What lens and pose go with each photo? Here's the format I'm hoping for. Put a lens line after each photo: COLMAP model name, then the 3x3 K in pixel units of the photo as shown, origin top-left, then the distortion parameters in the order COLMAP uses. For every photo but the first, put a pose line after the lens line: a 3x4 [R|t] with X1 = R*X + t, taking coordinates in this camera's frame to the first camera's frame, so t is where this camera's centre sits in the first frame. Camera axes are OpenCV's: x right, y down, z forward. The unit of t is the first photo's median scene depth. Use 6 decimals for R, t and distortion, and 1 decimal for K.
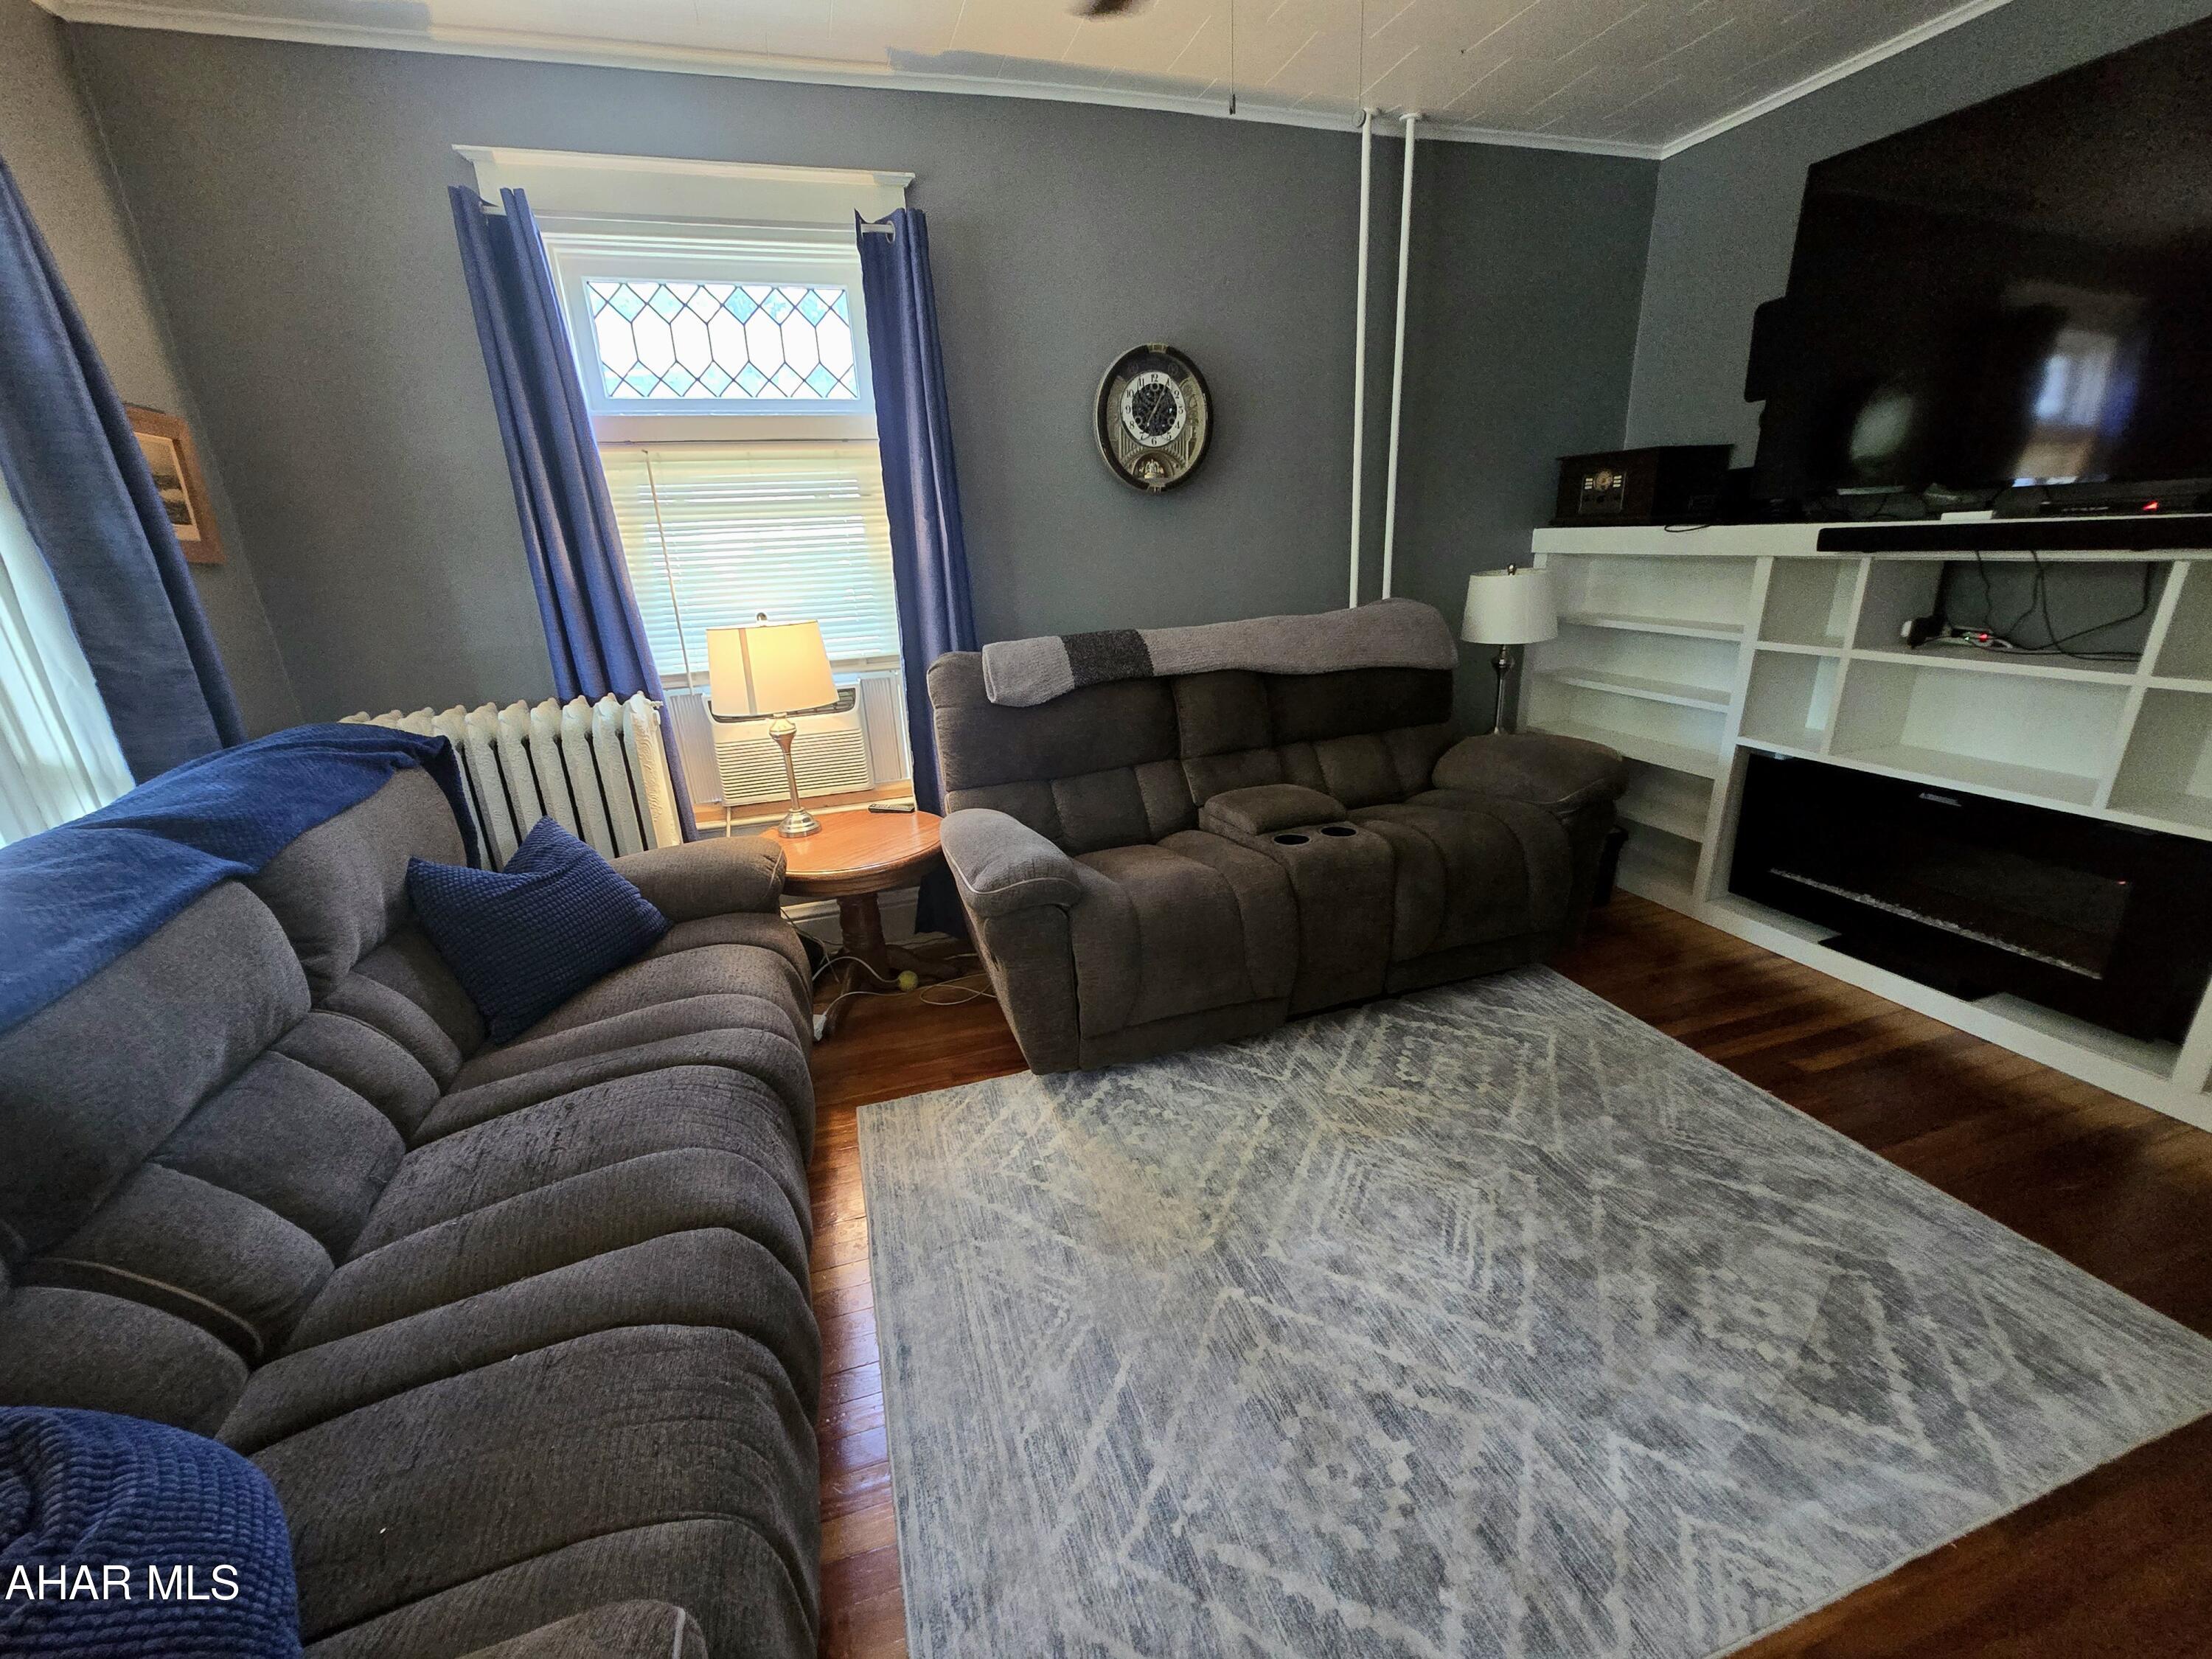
lens RADIAL K [[906.9, 0, 1111.4], [0, 906.9, 847.3], [0, 0, 1]] dist [-0.005706, 0.001141]
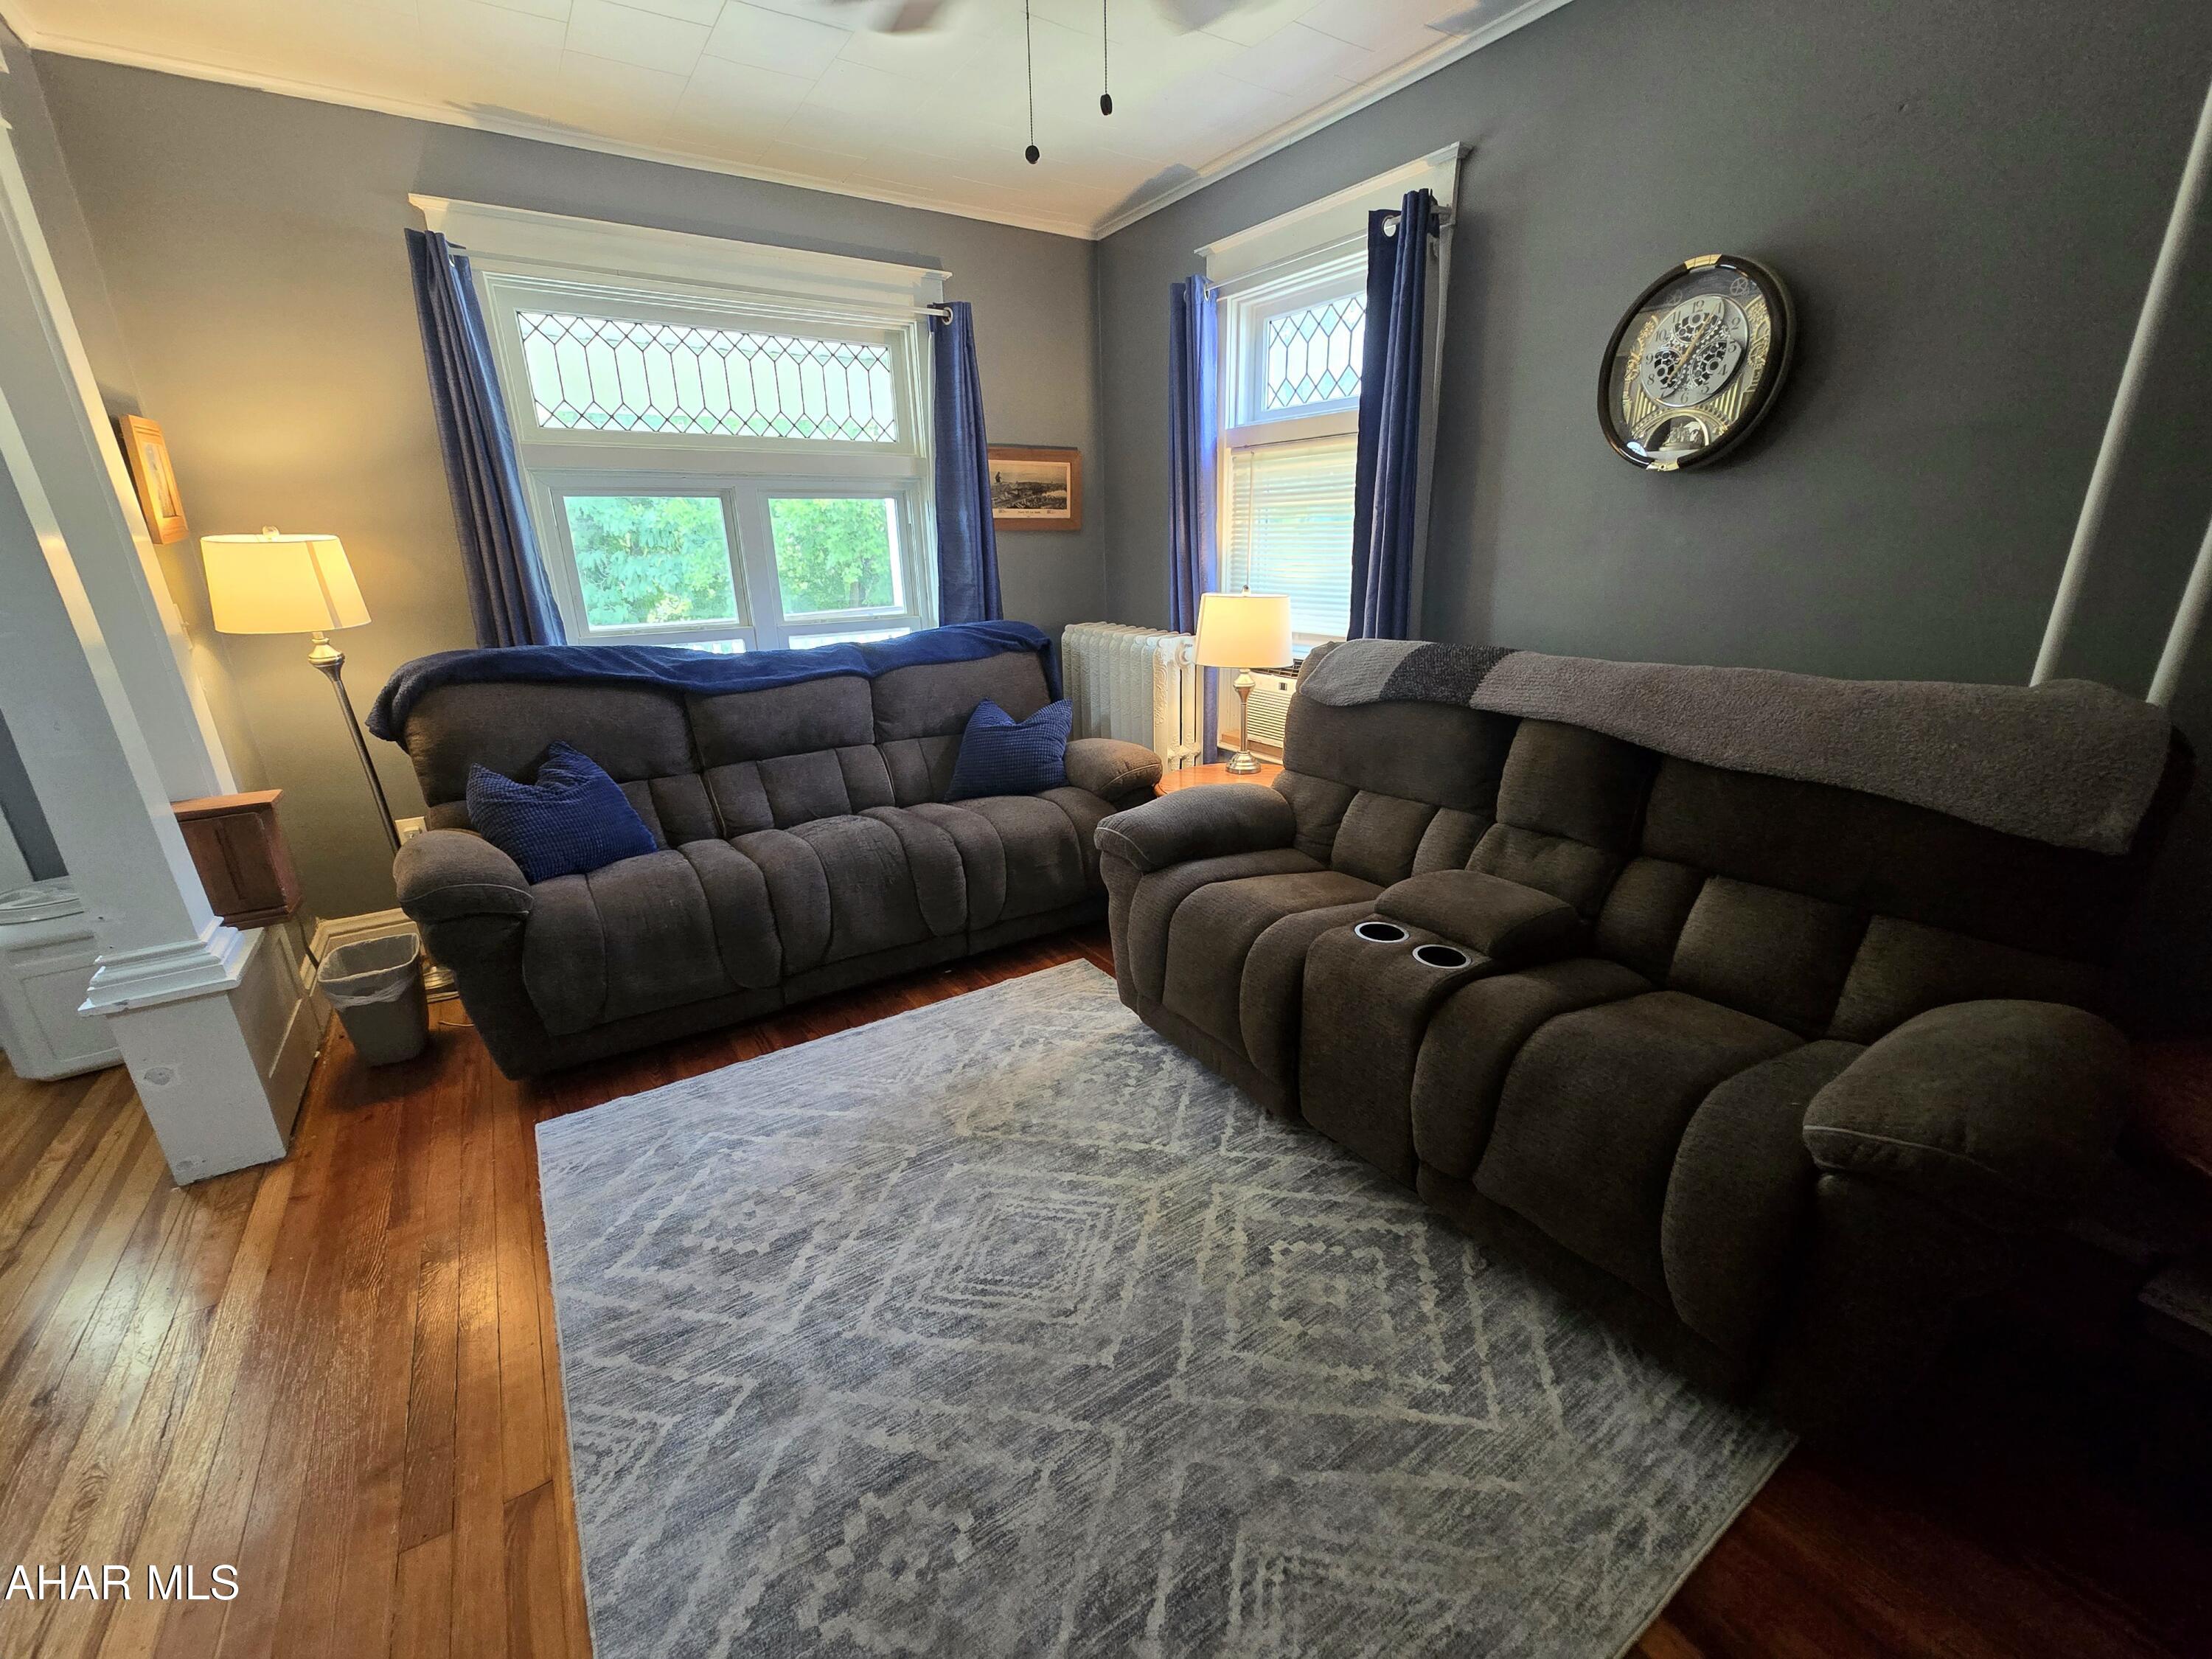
lens RADIAL K [[906.9, 0, 1111.4], [0, 906.9, 847.3], [0, 0, 1]] dist [-0.005706, 0.001141]
pose [[0.276302, 0.349529, -0.895258, 0.890332], [-0.306264, 0.914980, 0.262706, -0.231062], [0.910966, 0.201599, 0.359859, 0.537830]]
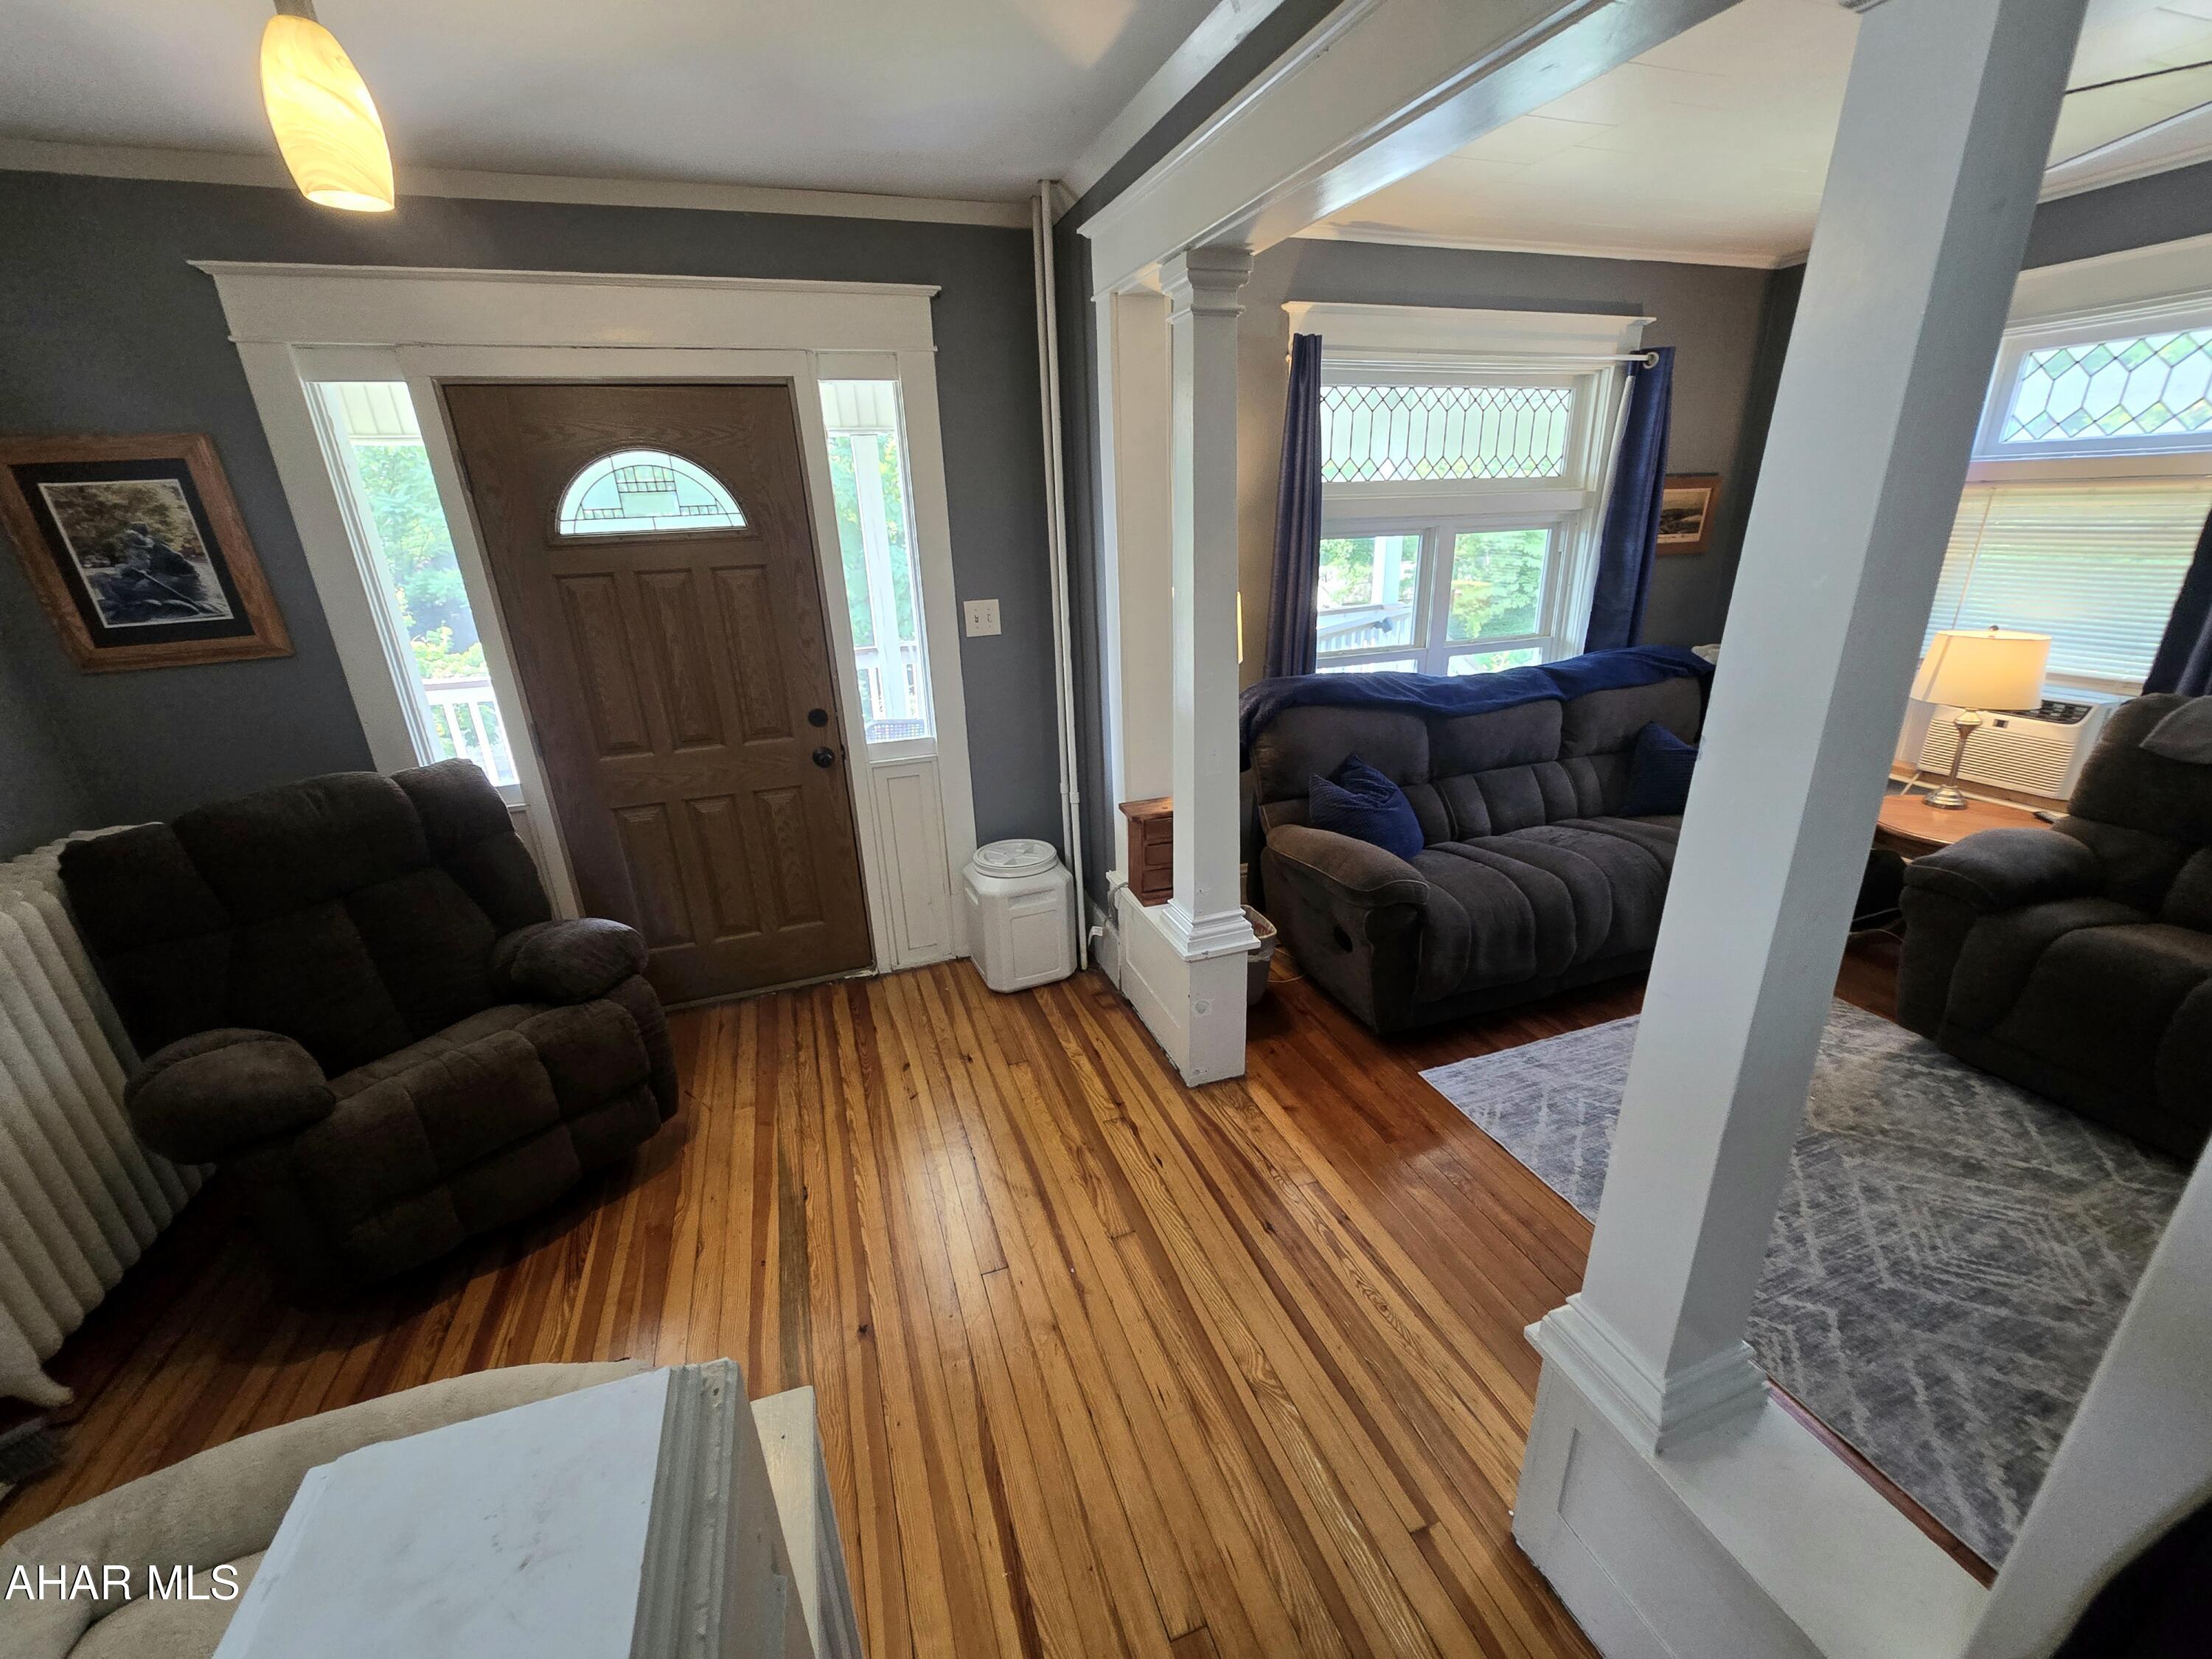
lens RADIAL K [[906.9, 0, 1111.4], [0, 906.9, 847.3], [0, 0, 1]] dist [-0.005706, 0.001141]
pose [[0.033048, 0.396025, -0.917645, 0.943061], [-0.293102, 0.881618, 0.369921, -0.109303], [0.955510, 0.256739, 0.145211, -0.289817]]
